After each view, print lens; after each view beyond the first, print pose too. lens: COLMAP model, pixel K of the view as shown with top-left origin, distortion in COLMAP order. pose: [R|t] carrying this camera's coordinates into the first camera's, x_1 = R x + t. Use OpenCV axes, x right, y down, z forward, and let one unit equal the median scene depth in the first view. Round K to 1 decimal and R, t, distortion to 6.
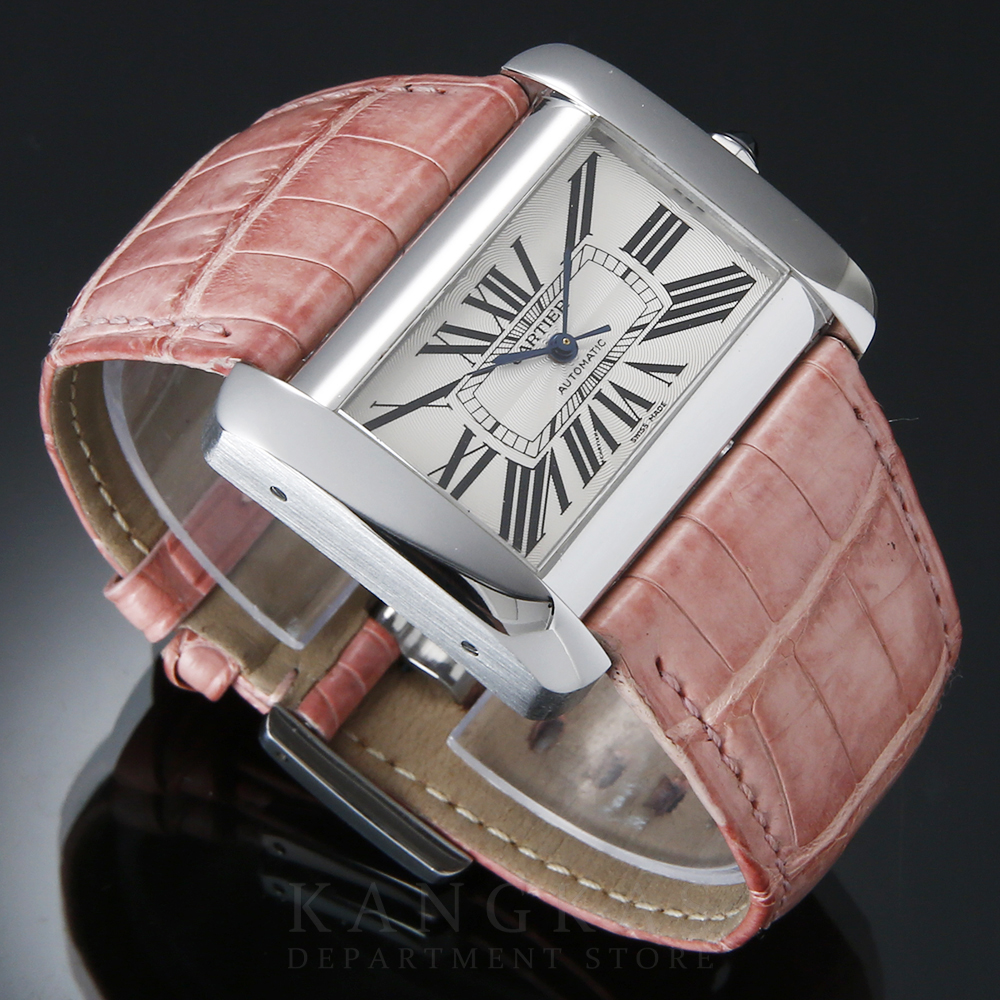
lens RADIAL K [[5024.9, 0, 500.0], [0, 5024.9, 500.0], [0, 0, 1]] dist [-0.086059, 1.747779]
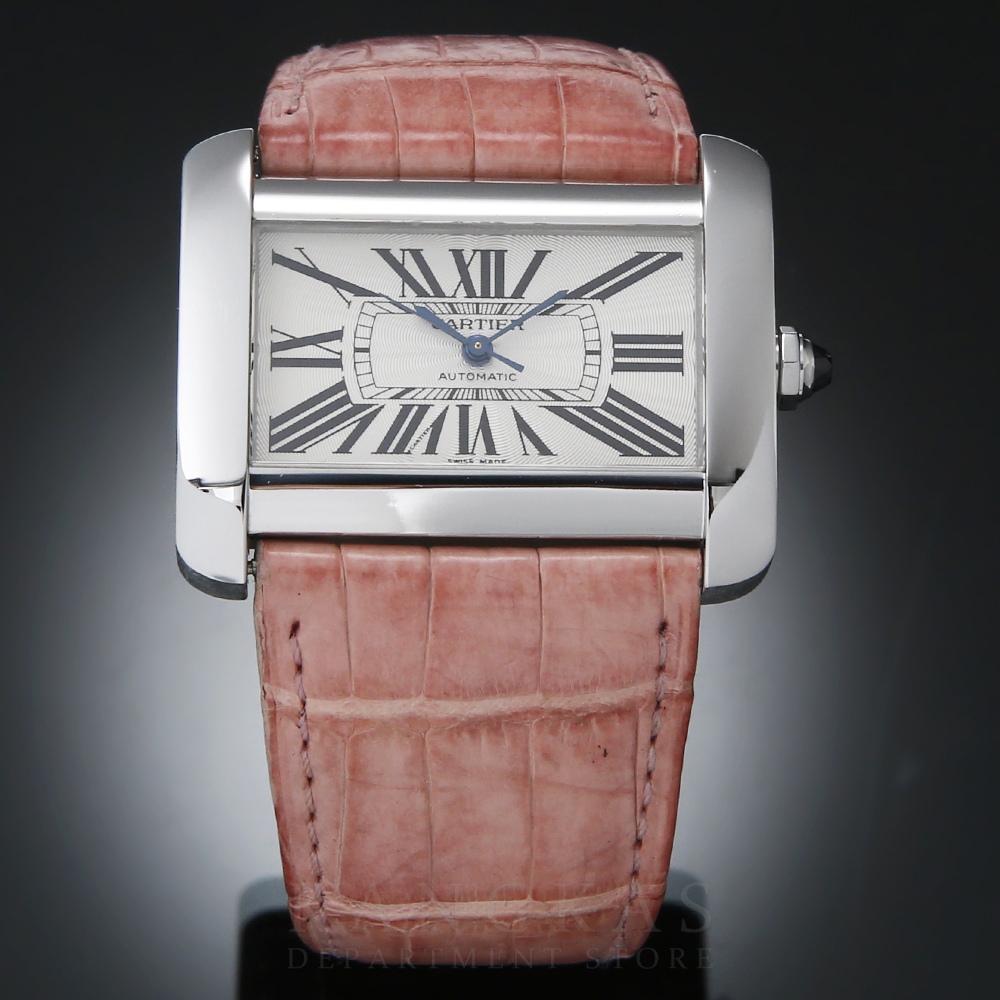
lens RADIAL K [[5024.9, 0, 500.0], [0, 5024.9, 500.0], [0, 0, 1]] dist [-0.086059, 1.747779]
pose [[0.582567, 0.701947, -0.409740, 0.445857], [-0.692837, 0.692454, 0.201206, -0.213951], [0.424962, 0.166667, 0.889735, 0.115794]]
